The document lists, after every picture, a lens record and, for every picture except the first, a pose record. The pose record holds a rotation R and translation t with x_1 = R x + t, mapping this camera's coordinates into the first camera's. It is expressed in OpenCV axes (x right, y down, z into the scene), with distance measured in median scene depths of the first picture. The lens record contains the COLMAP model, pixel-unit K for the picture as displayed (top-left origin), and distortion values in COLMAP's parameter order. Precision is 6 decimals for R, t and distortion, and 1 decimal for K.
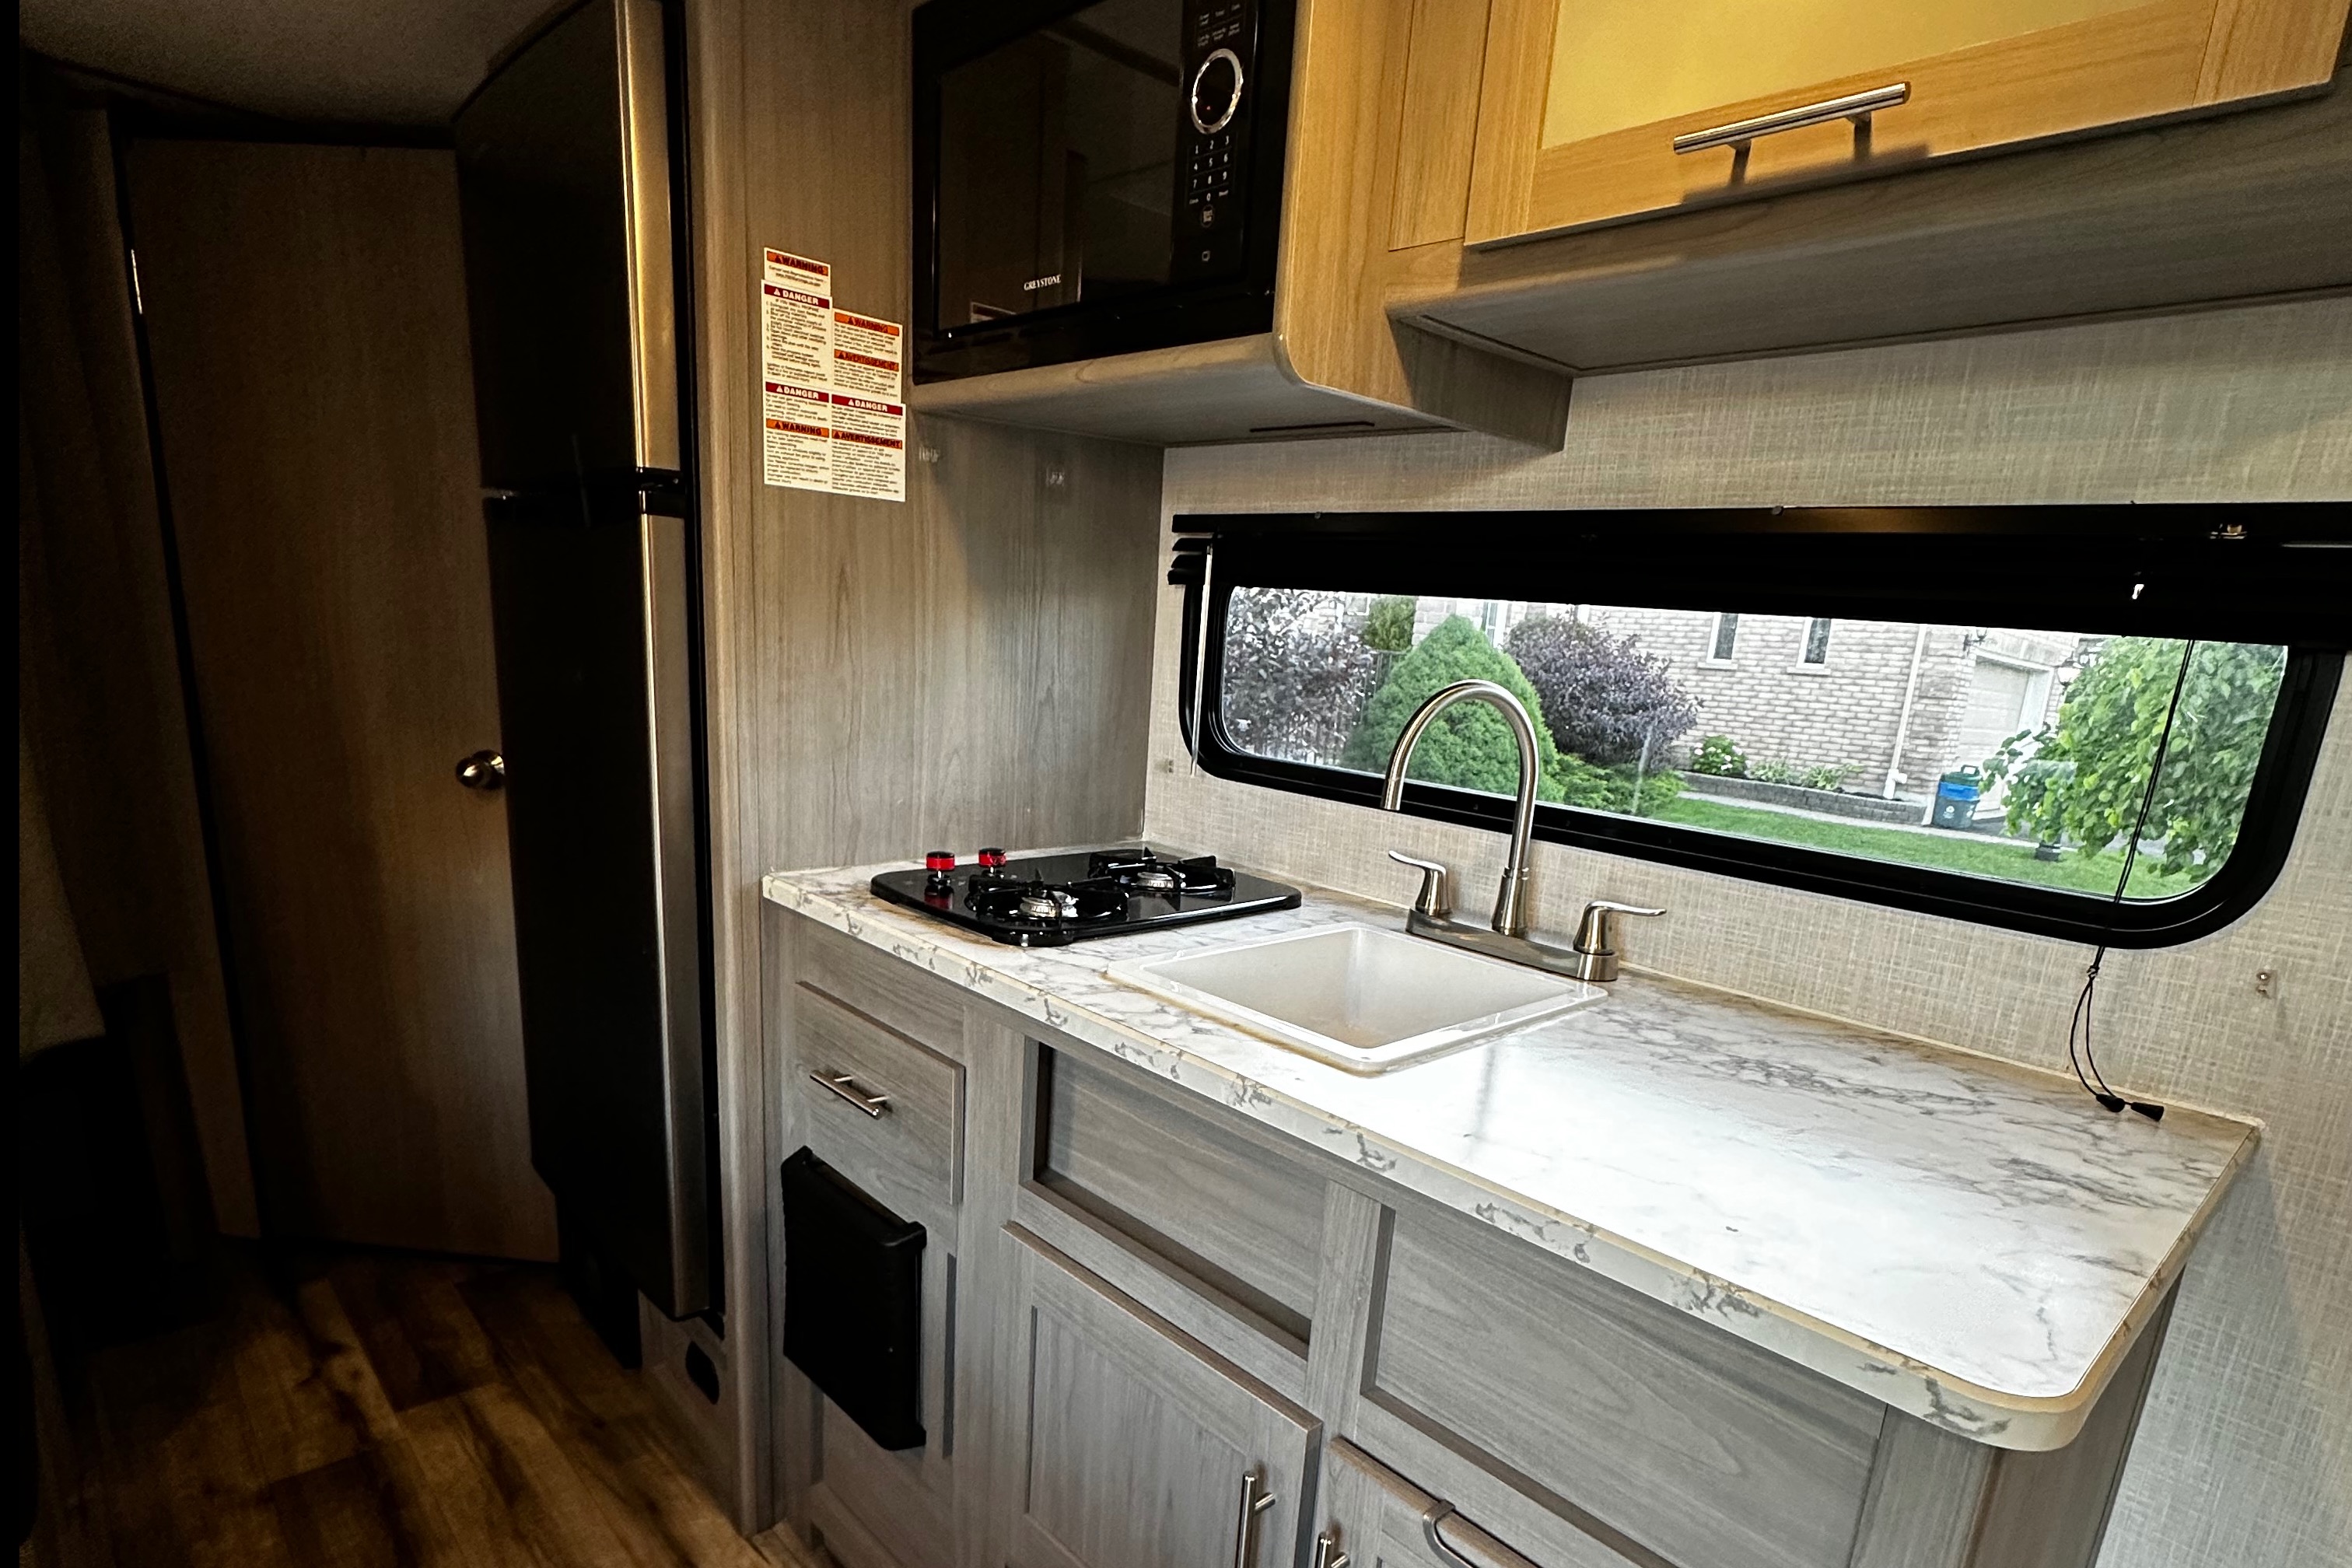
lens RADIAL K [[1242.5, 0, 1186.8], [0, 1242.5, 954.6], [0, 0, 1]] dist [0.000366, -0.002094]
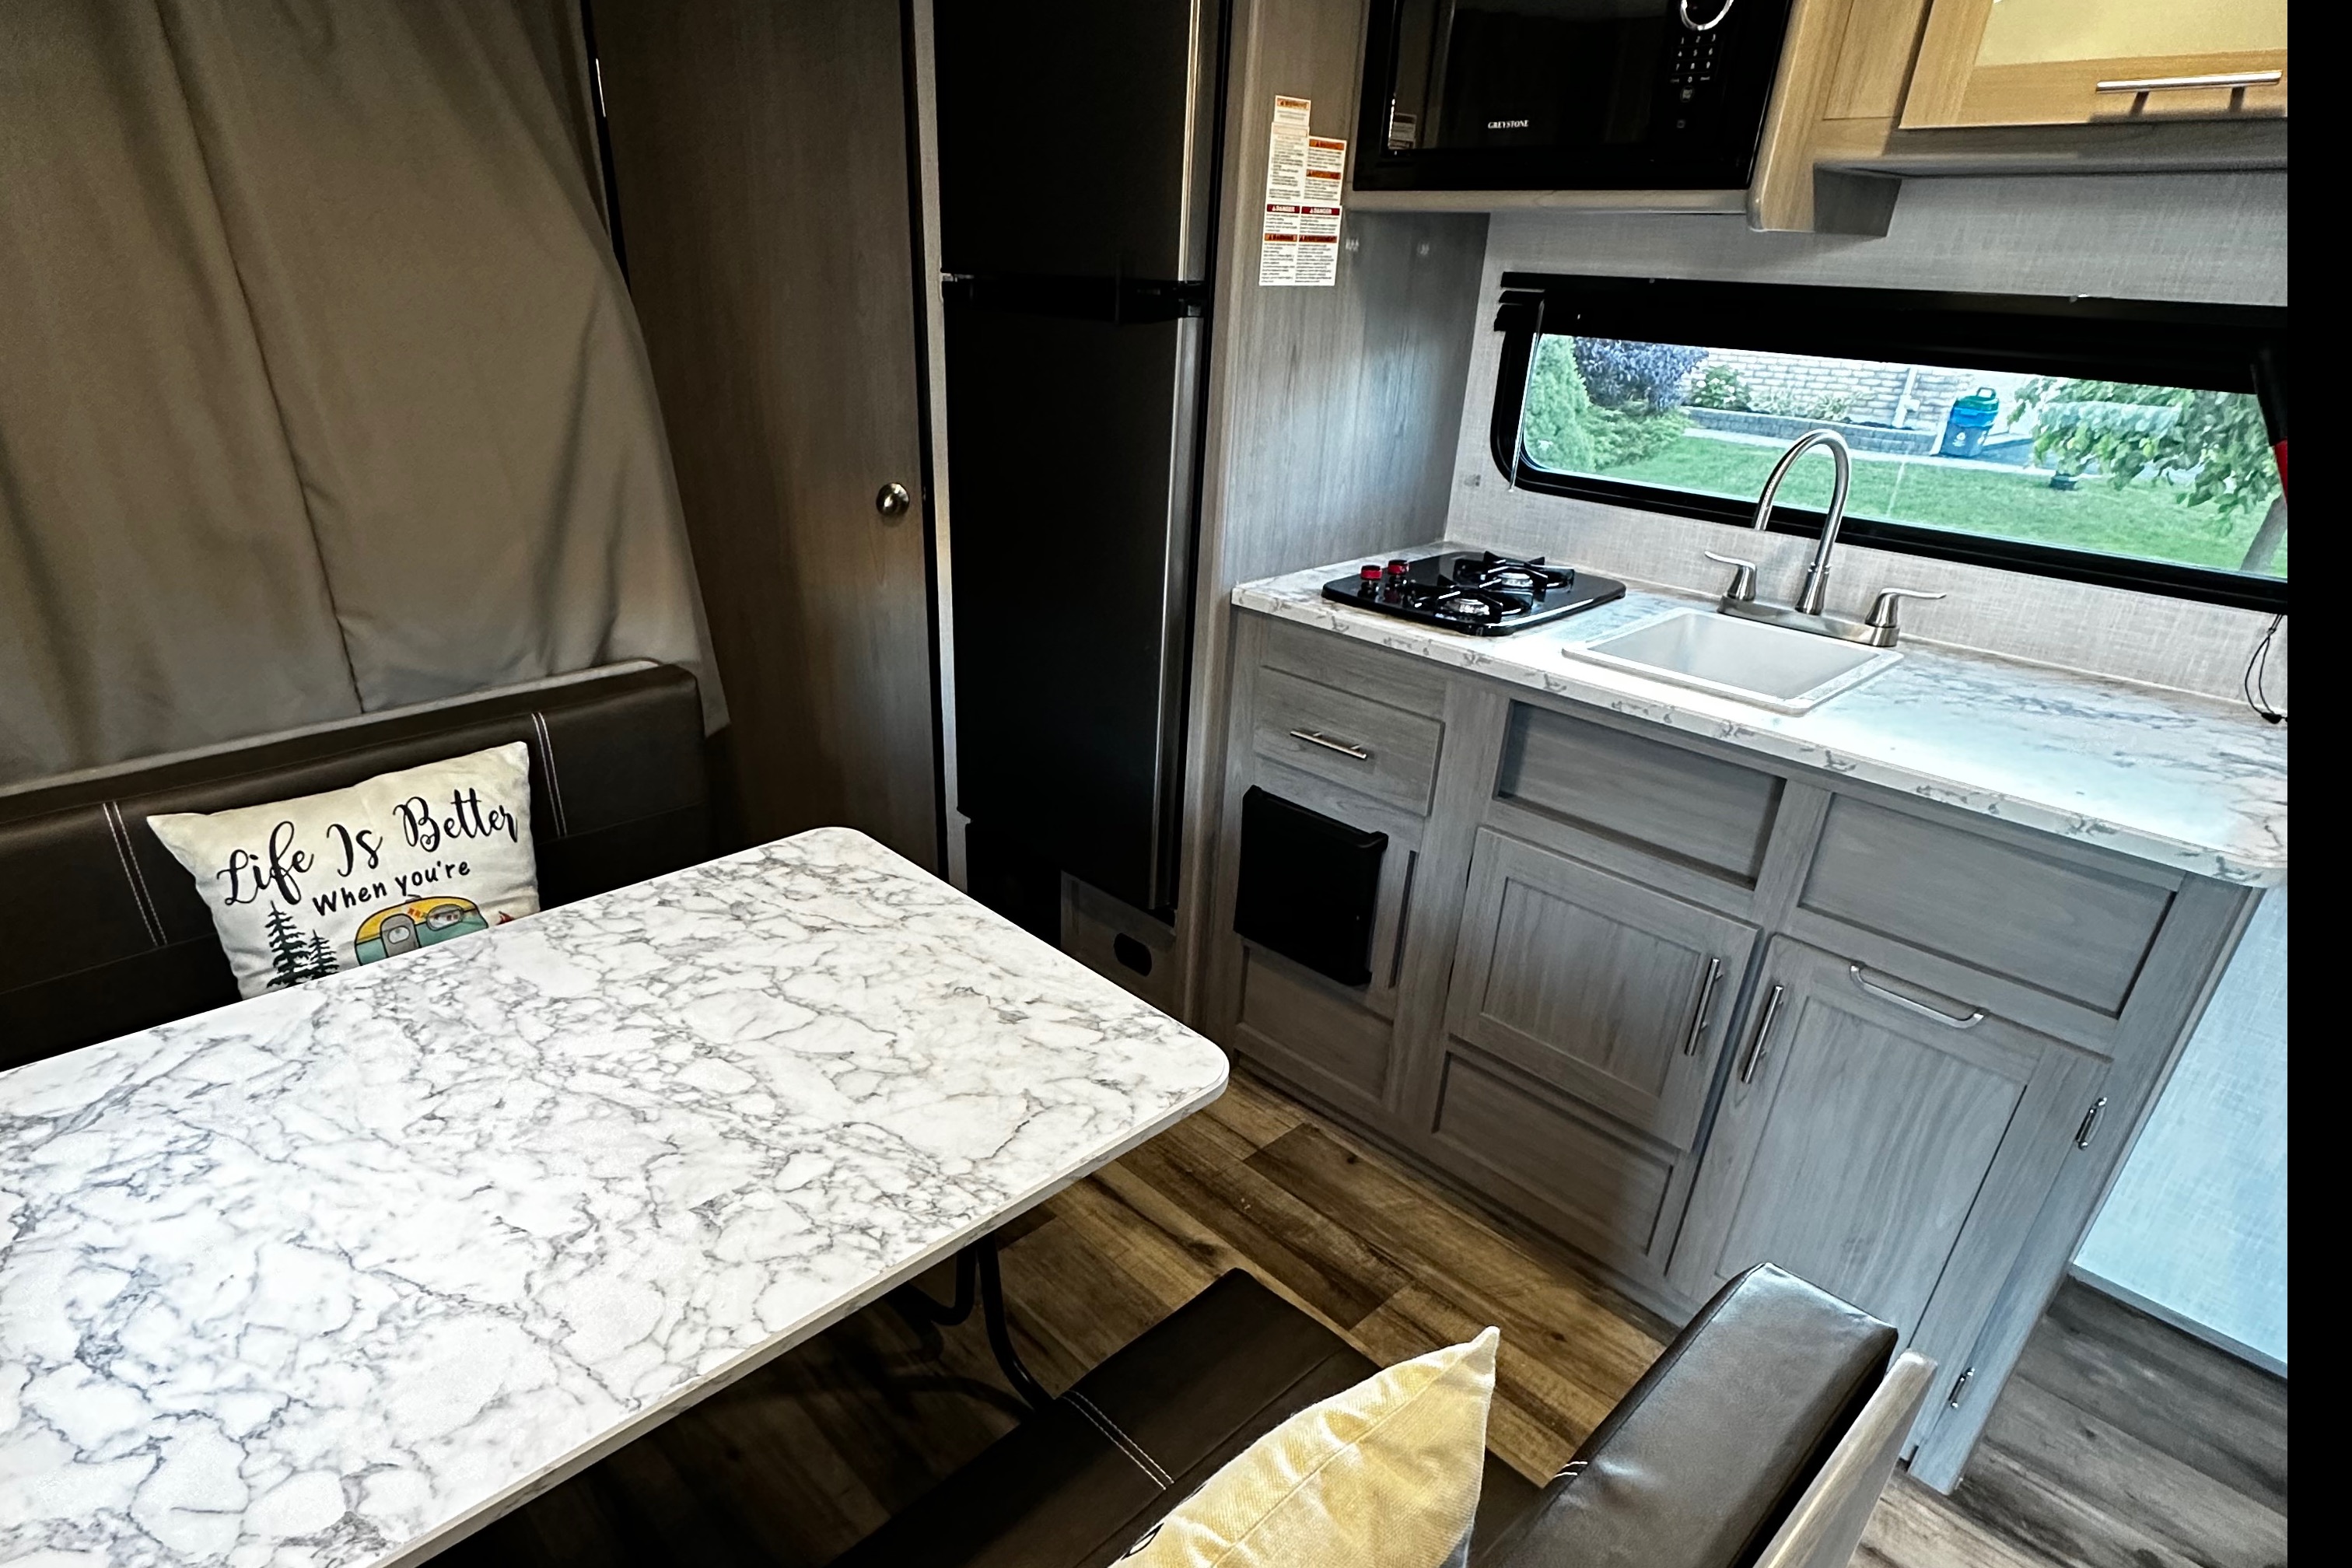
lens RADIAL K [[1242.5, 0, 1101.0], [0, 1242.5, 871.5], [0, 0, 1]] dist [0.000366, -0.002094]
pose [[0.999132, -0.030650, -0.028204, -0.471557], [0.035716, 0.978834, 0.201514, -0.039585], [0.021431, -0.202346, 0.979079, -0.407117]]
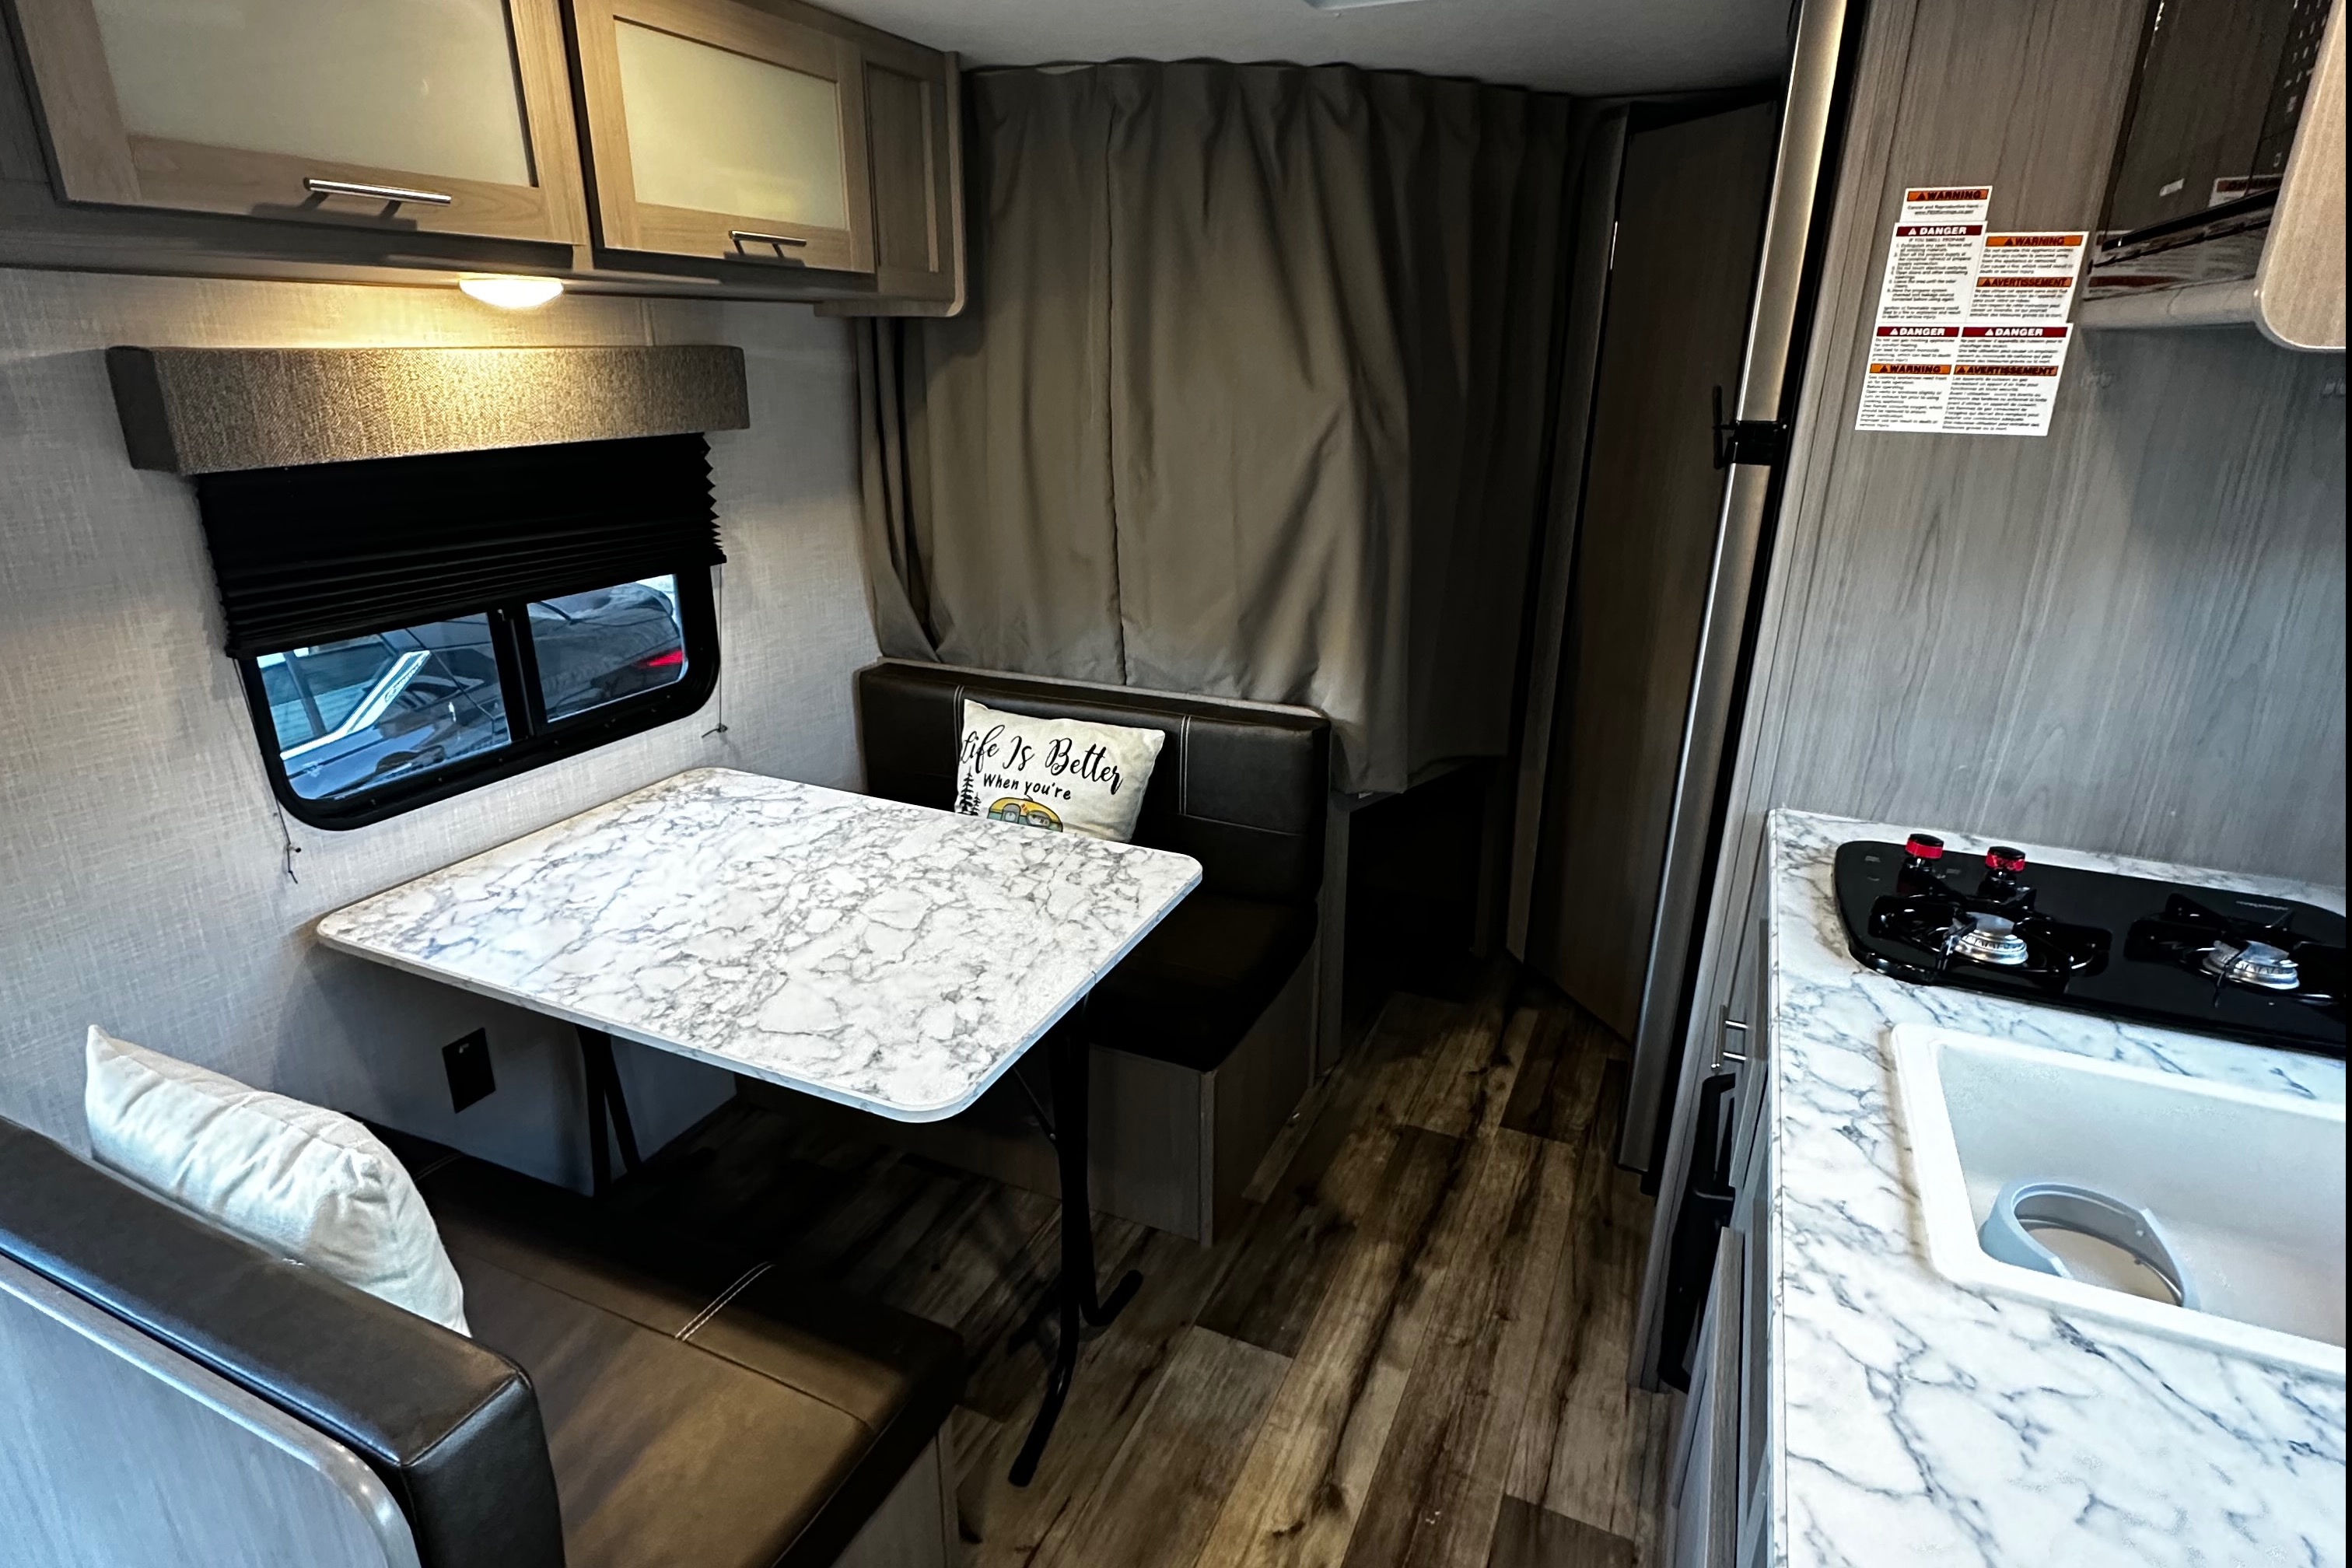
lens RADIAL K [[1242.5, 0, 1182.4], [0, 1242.5, 790.5], [0, 0, 1]] dist [0.000366, -0.002094]
pose [[0.387706, 0.251943, -0.886684, 0.381410], [-0.226577, 0.958458, 0.173266, -0.149324], [0.893503, 0.133726, 0.428684, 0.136852]]
